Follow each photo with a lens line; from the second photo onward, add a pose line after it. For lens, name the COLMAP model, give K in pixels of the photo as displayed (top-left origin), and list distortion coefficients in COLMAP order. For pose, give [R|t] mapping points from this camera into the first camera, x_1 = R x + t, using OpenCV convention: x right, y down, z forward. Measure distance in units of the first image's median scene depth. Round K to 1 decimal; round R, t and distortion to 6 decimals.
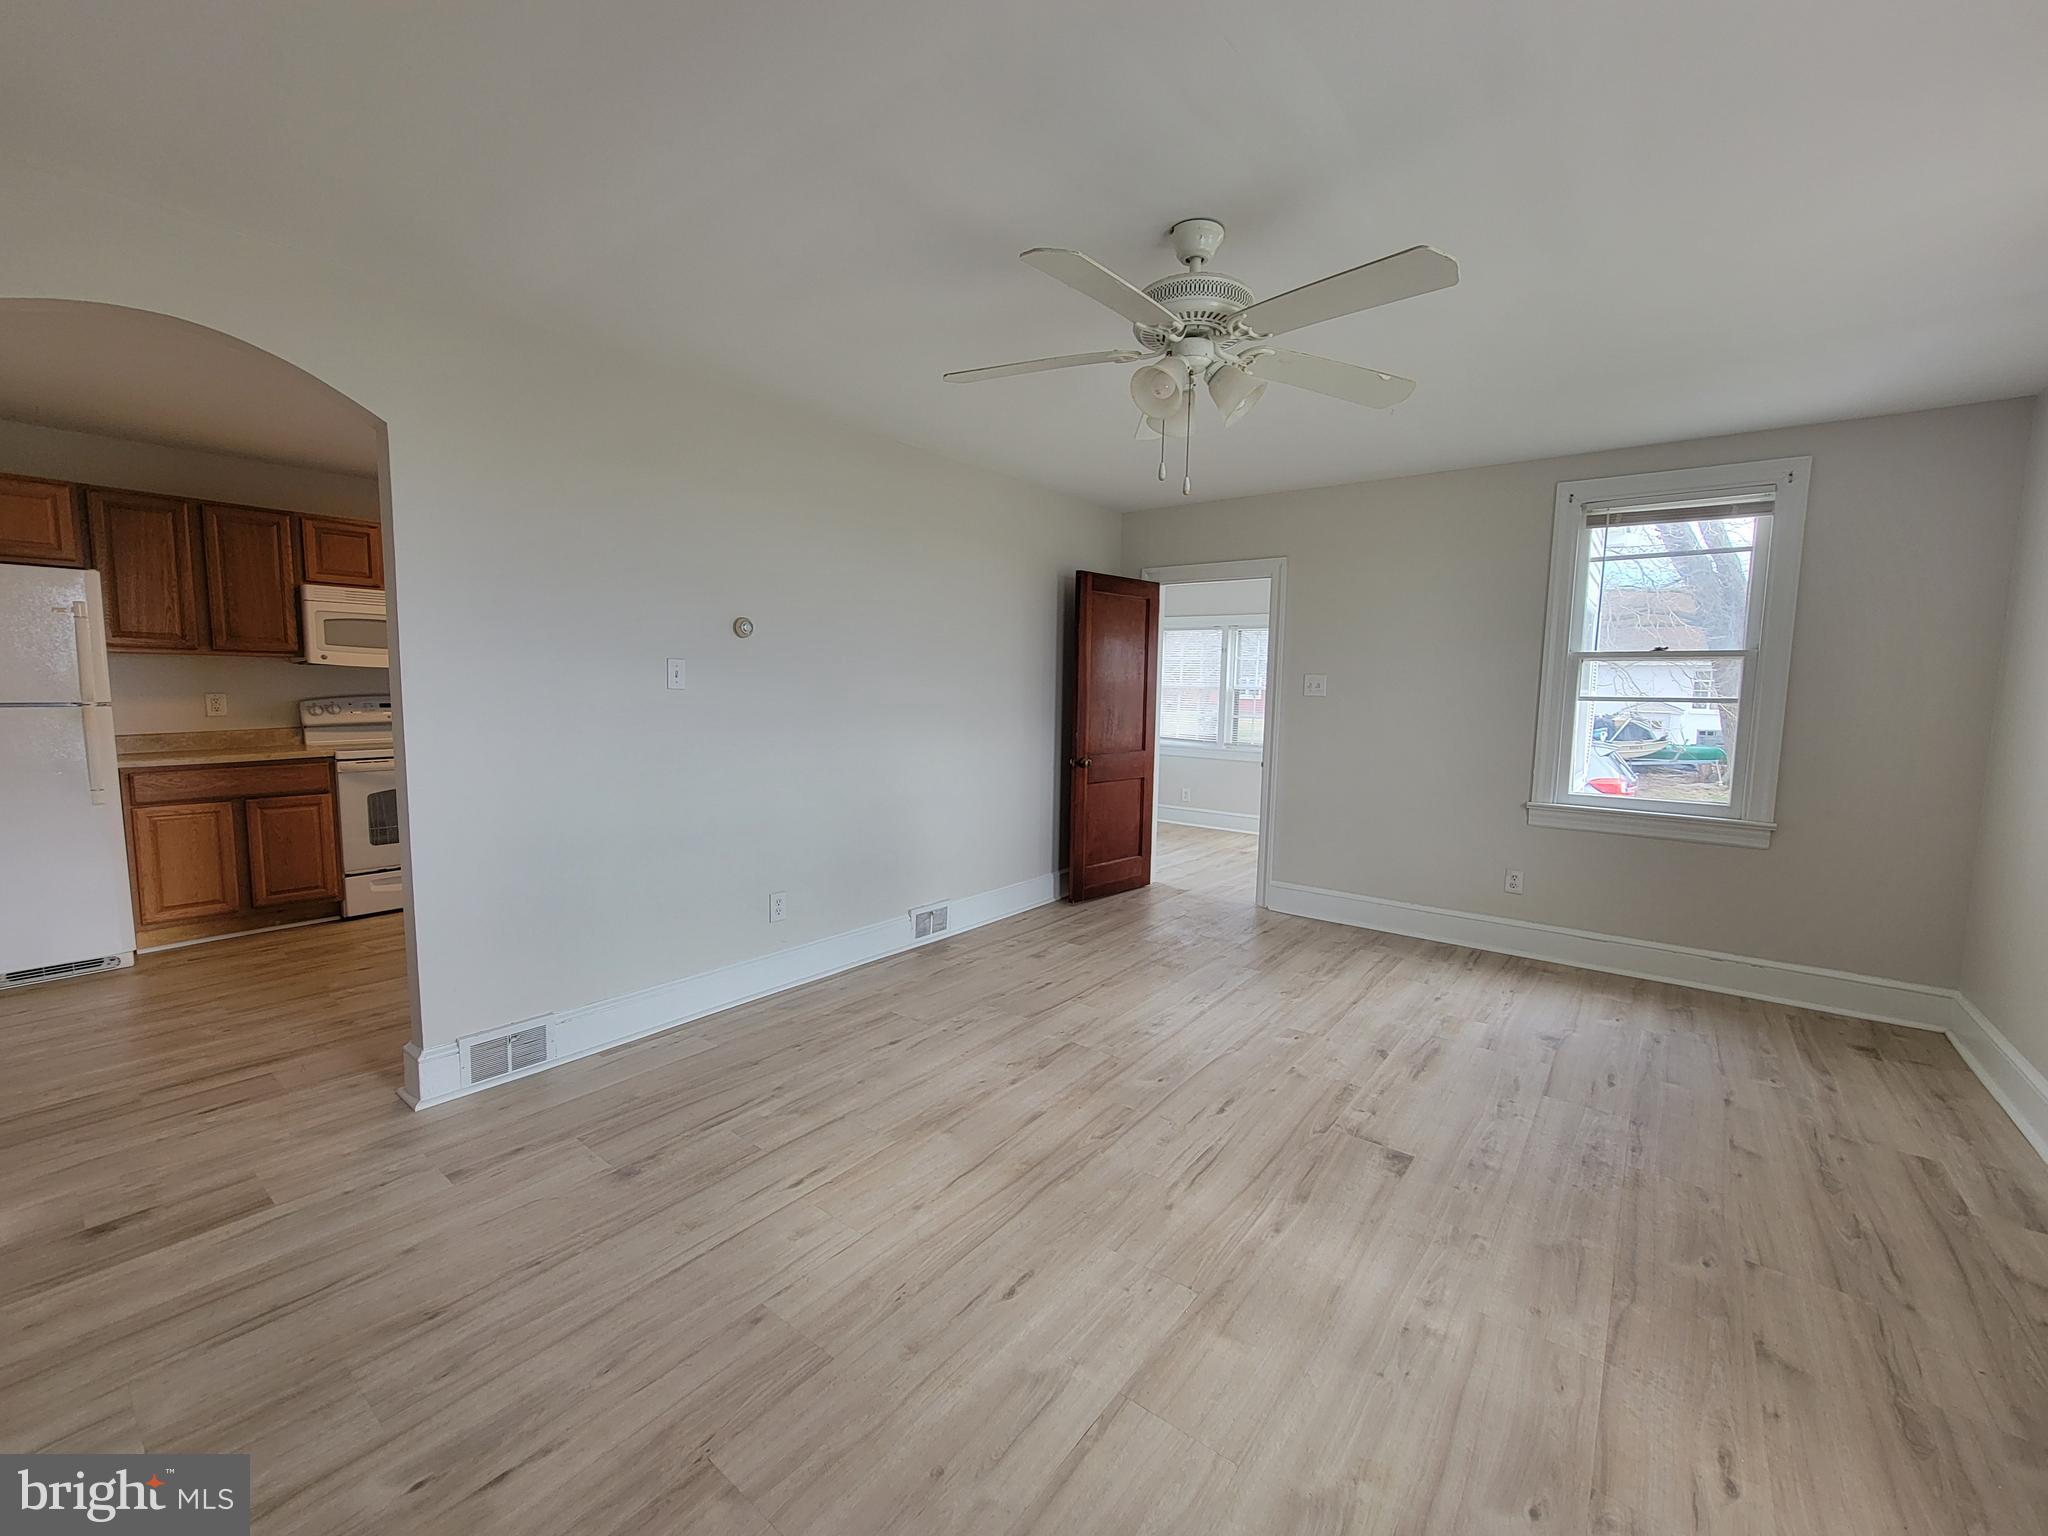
lens RADIAL K [[836.1, 0, 1032.3], [0, 836.1, 765.6], [0, 0, 1]] dist [0.001981, 0.000514]
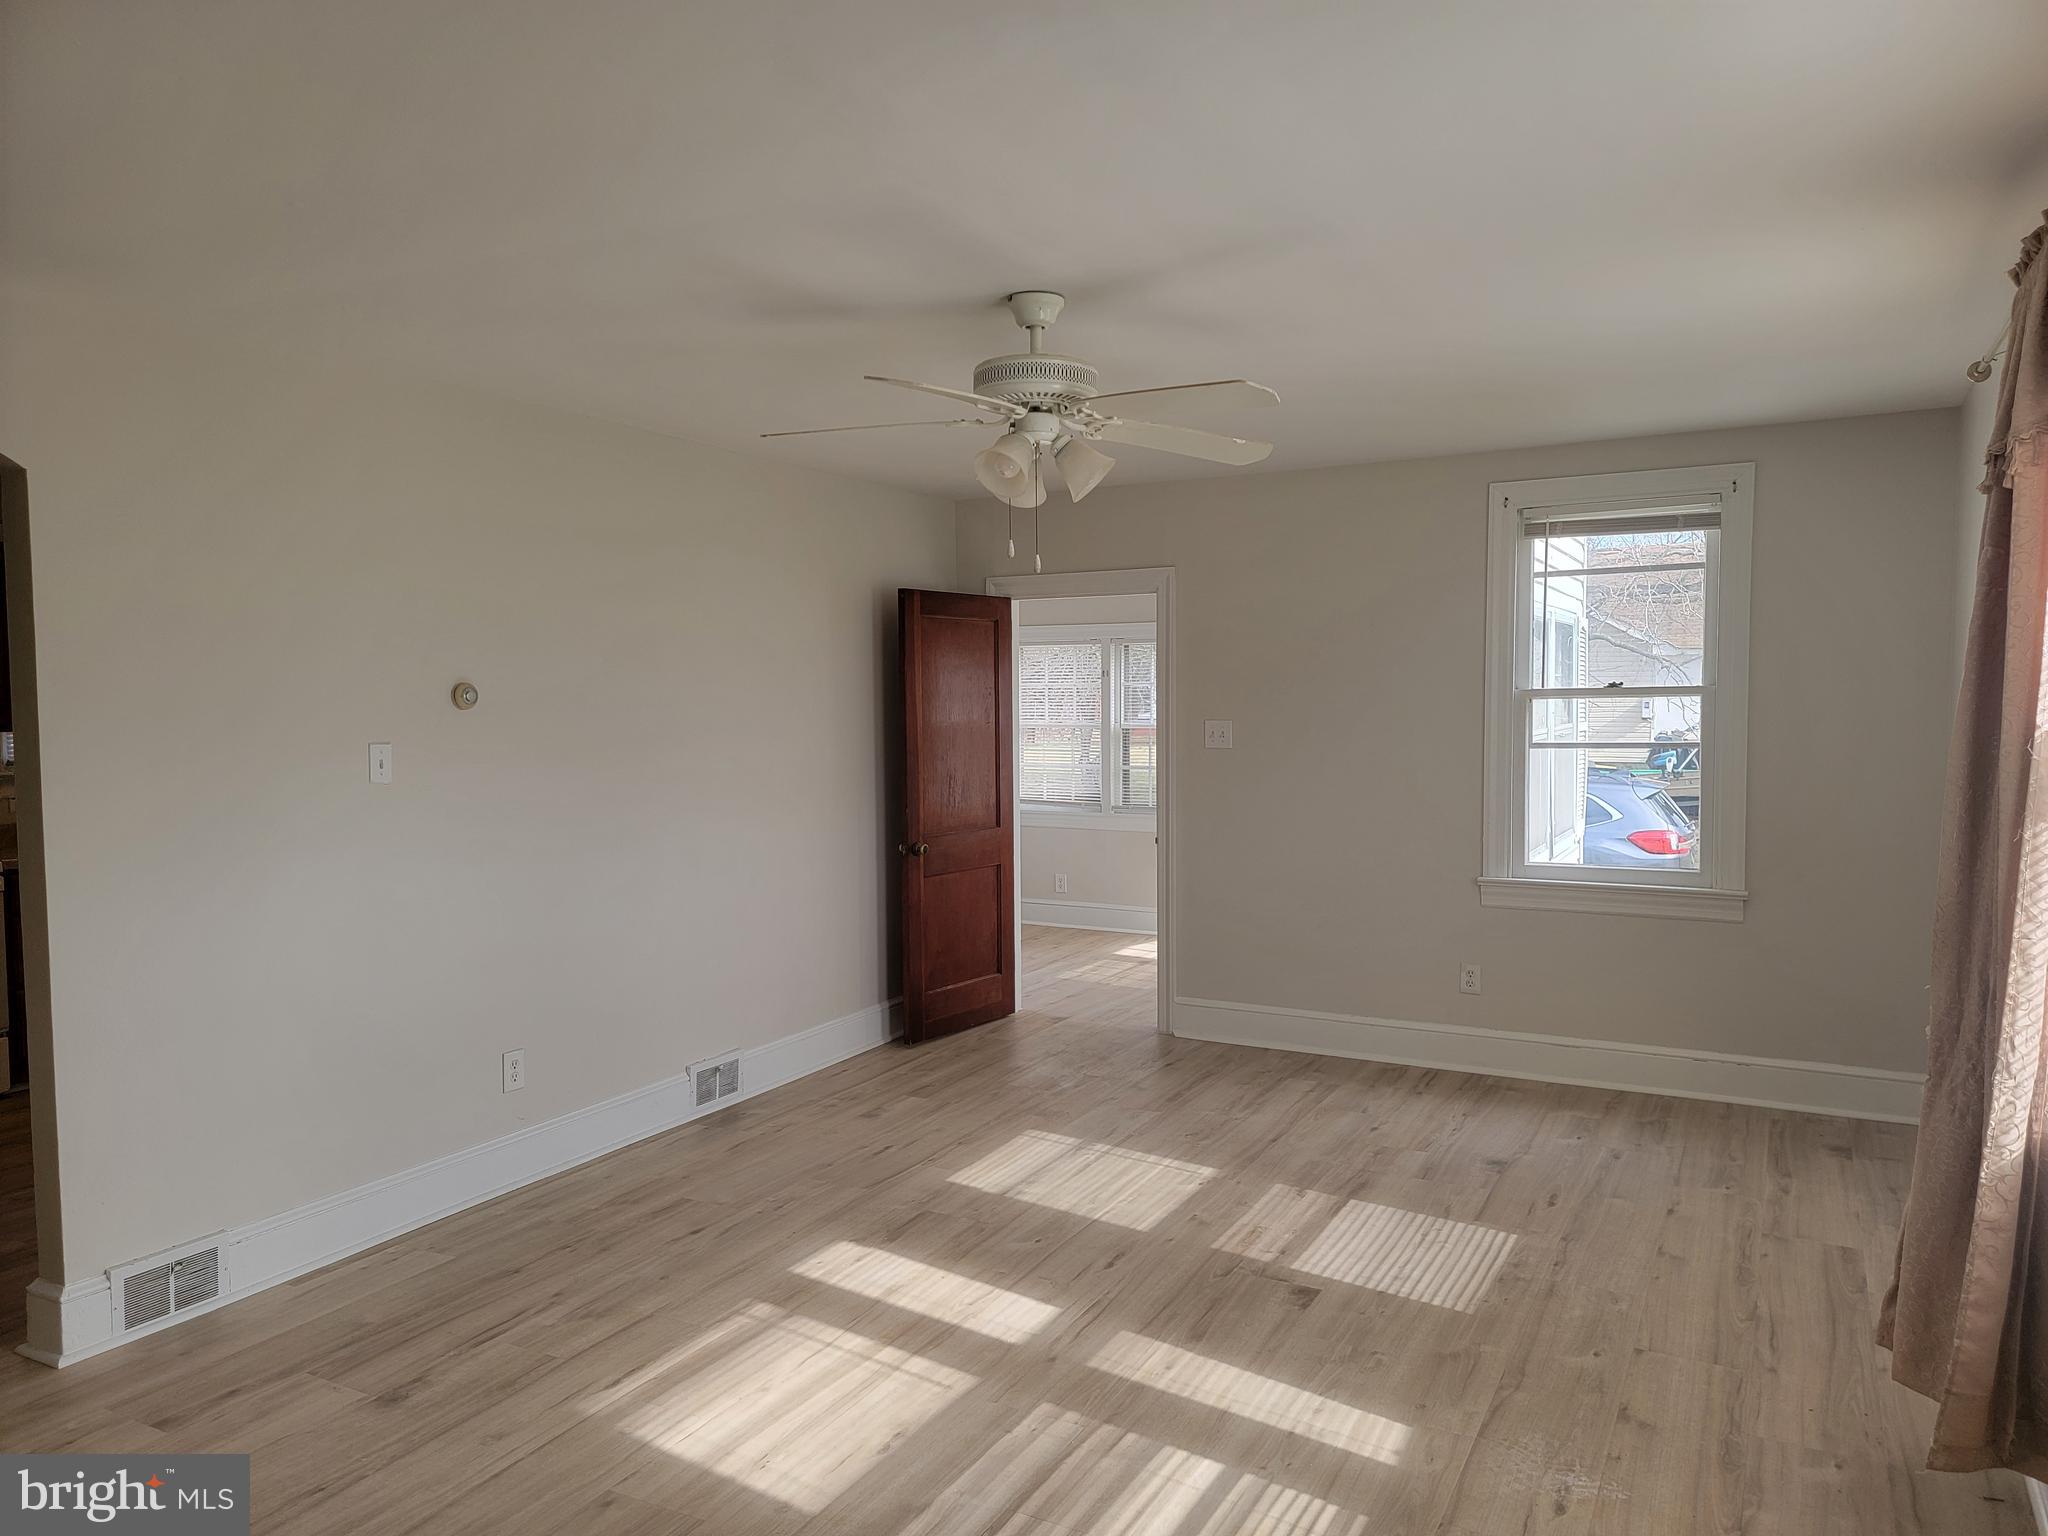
lens RADIAL K [[1411.1, 0, 1023.8], [0, 1411.1, 786.2], [0, 0, 1]] dist [0.078255, -0.041379]
pose [[0.987428, -0.036985, 0.153680, -0.052652], [0.042115, 0.998654, -0.030259, -0.025976], [-0.152354, 0.036350, 0.987657, -0.352956]]
